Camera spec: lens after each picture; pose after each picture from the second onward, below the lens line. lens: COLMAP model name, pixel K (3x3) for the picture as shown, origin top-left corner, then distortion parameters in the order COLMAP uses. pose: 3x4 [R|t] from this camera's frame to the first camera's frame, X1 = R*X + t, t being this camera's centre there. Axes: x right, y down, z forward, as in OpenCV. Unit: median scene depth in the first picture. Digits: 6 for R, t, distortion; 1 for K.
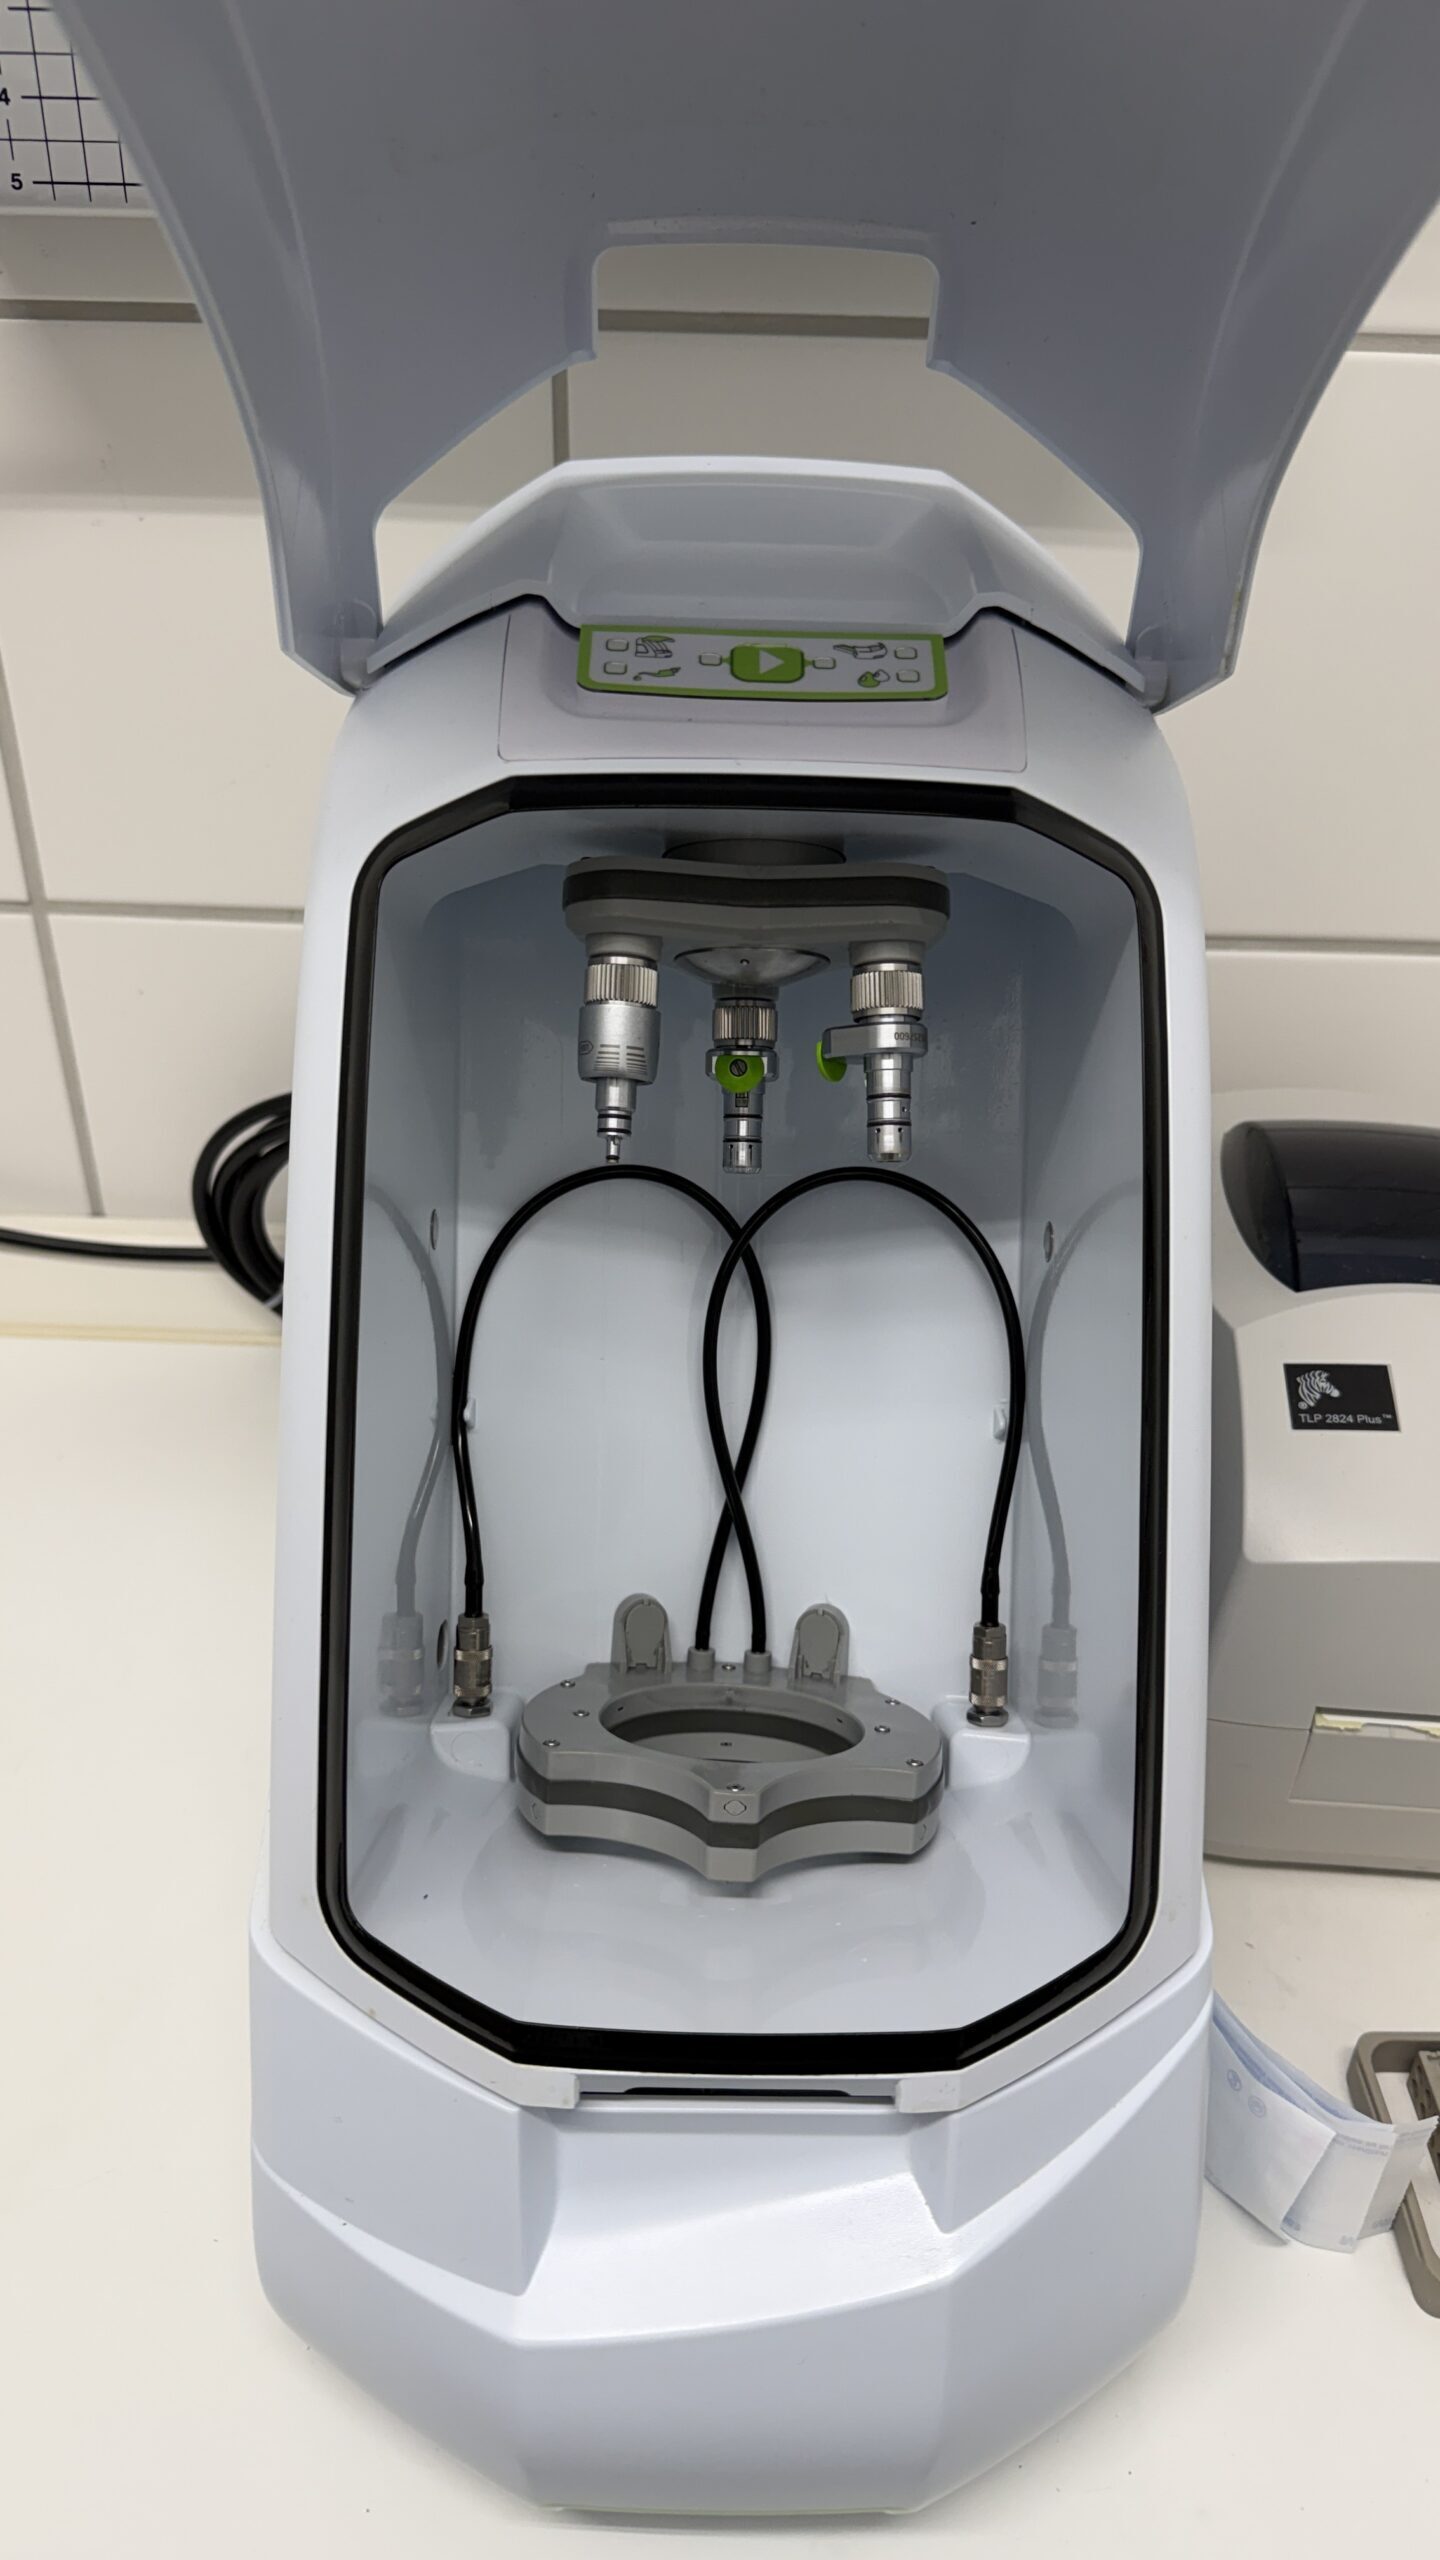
lens RADIAL K [[1806.2, 0, 720.0], [0, 1806.2, 1280.0], [0, 0, 1]] dist [-0.006229, -0.003447]
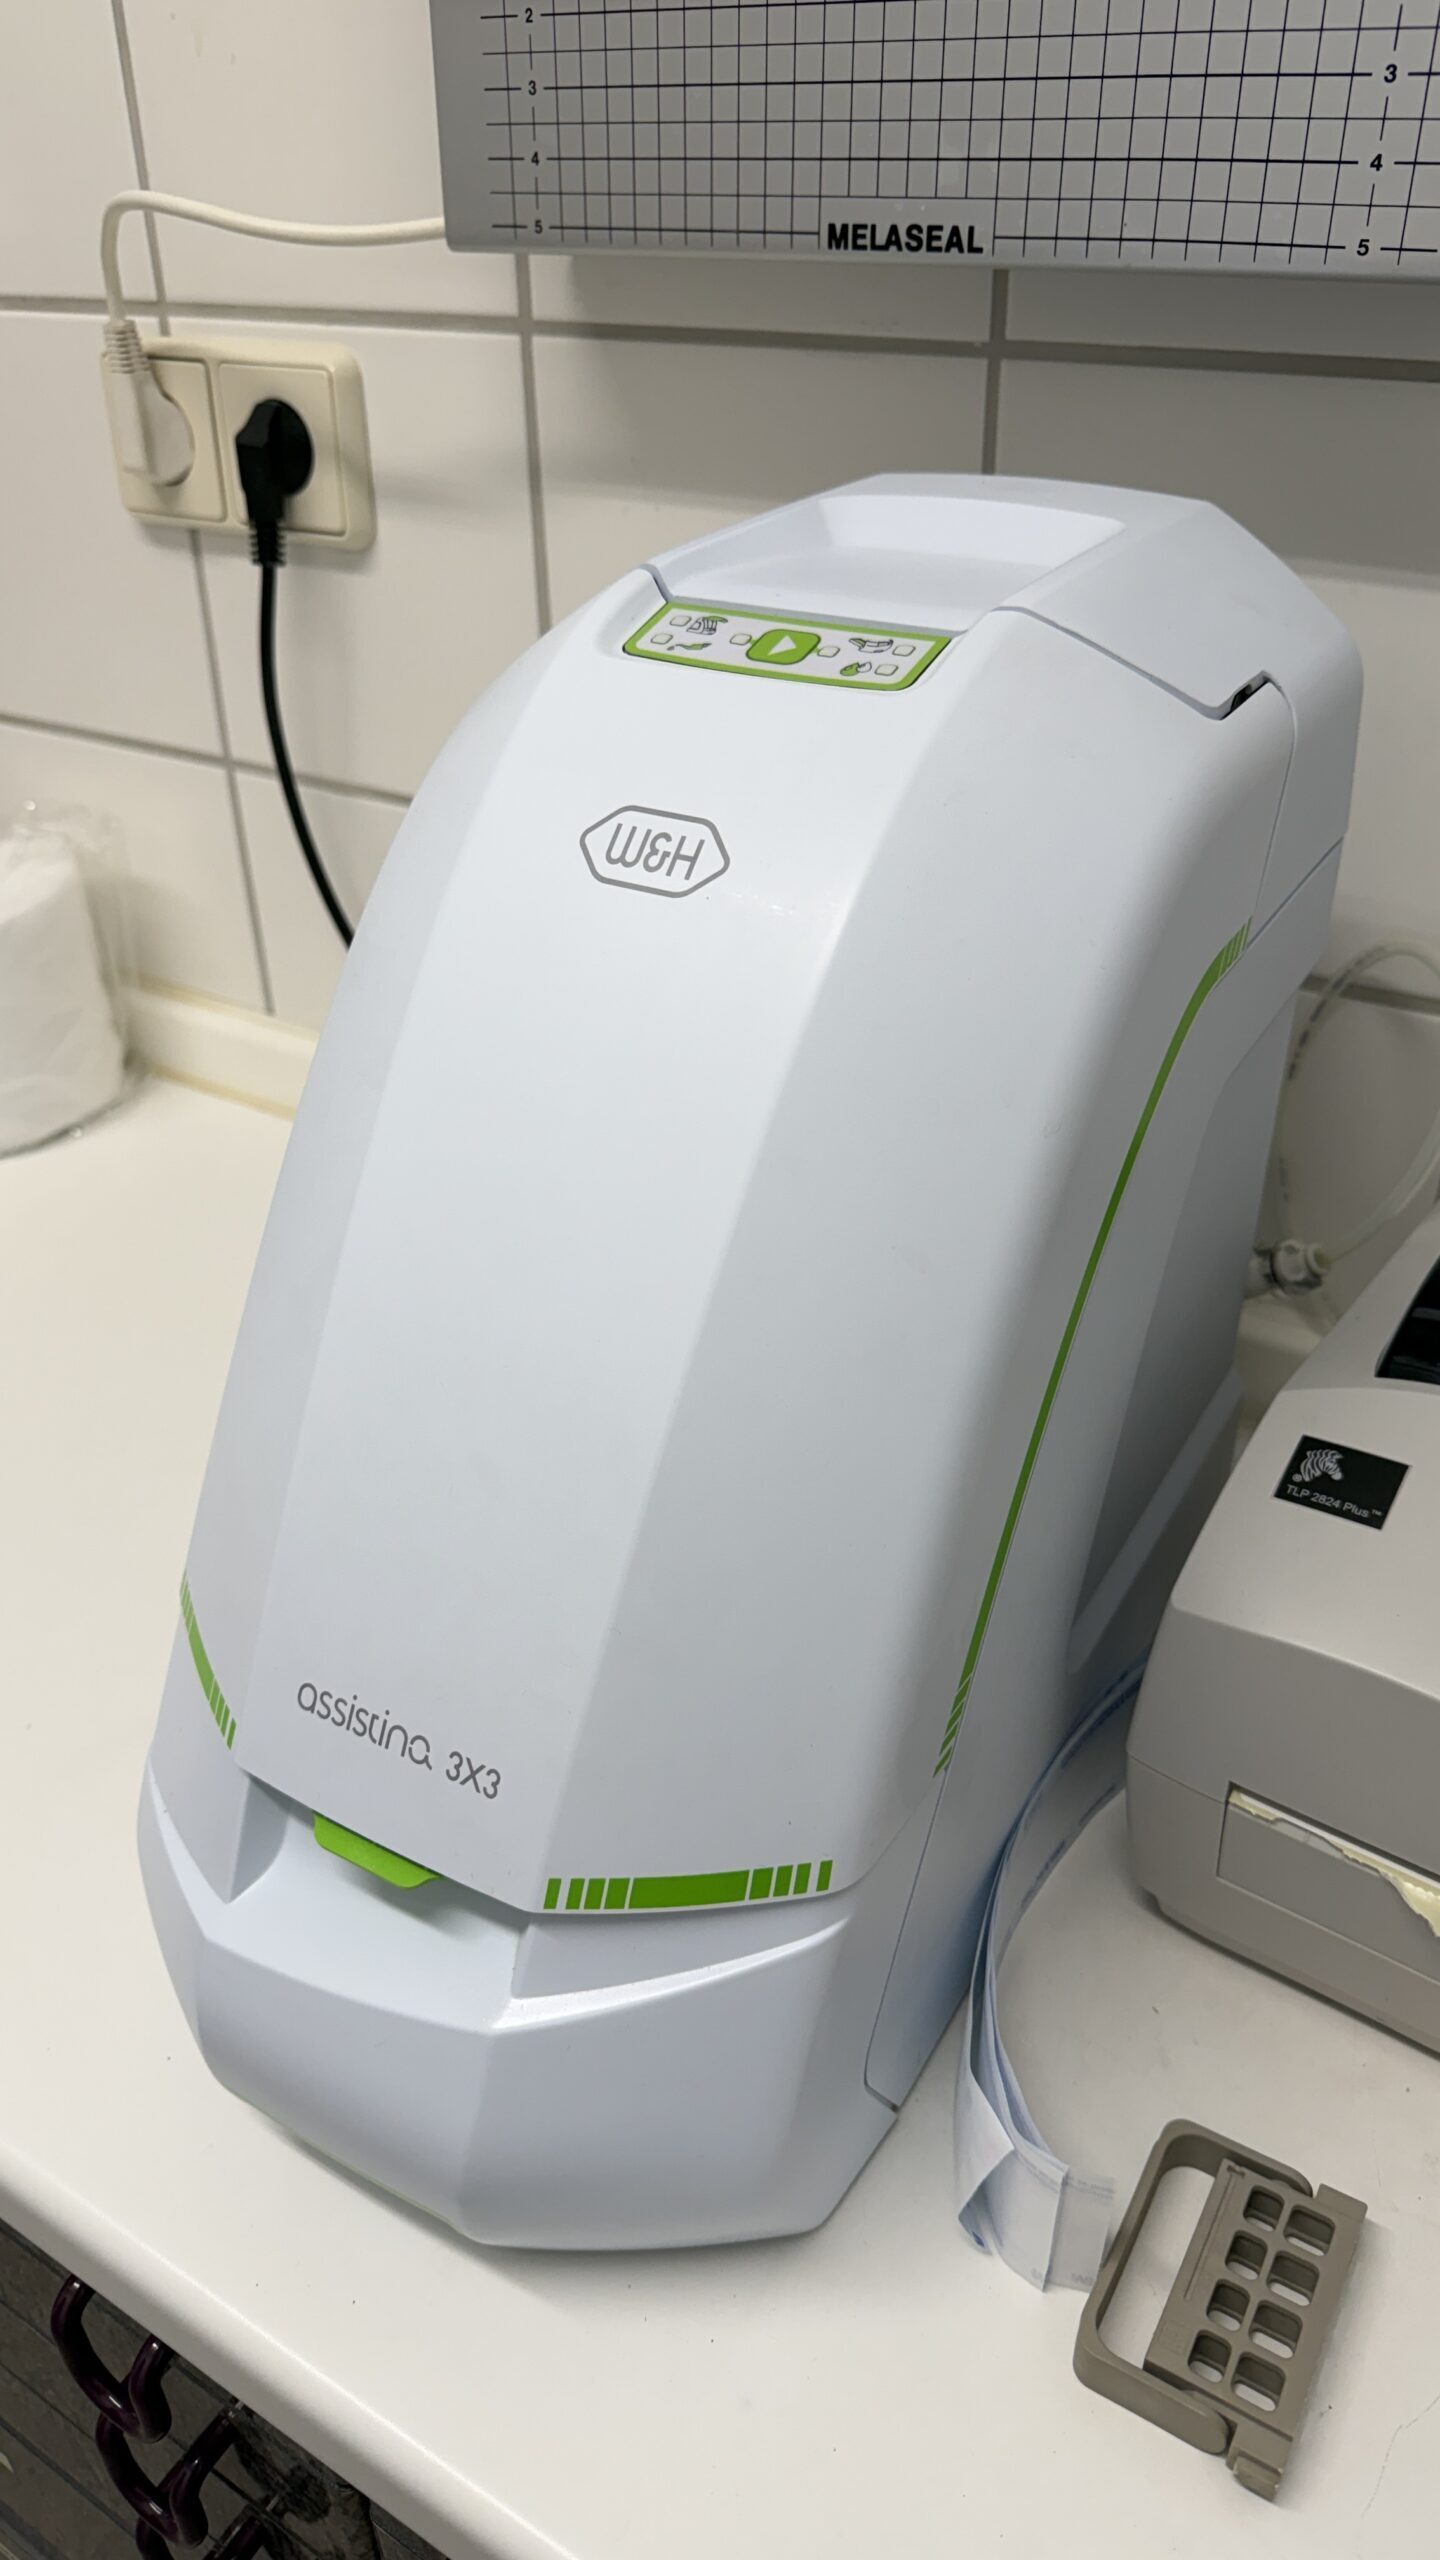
lens RADIAL K [[1788.5, 0, 720.0], [0, 1788.5, 1280.0], [0, 0, 1]] dist [-0.003900, -0.003853]
pose [[0.866266, 0.246368, -0.434610, 0.446976], [-0.251273, 0.966765, 0.047193, -0.000212], [0.431792, 0.068324, 0.899382, 0.000134]]
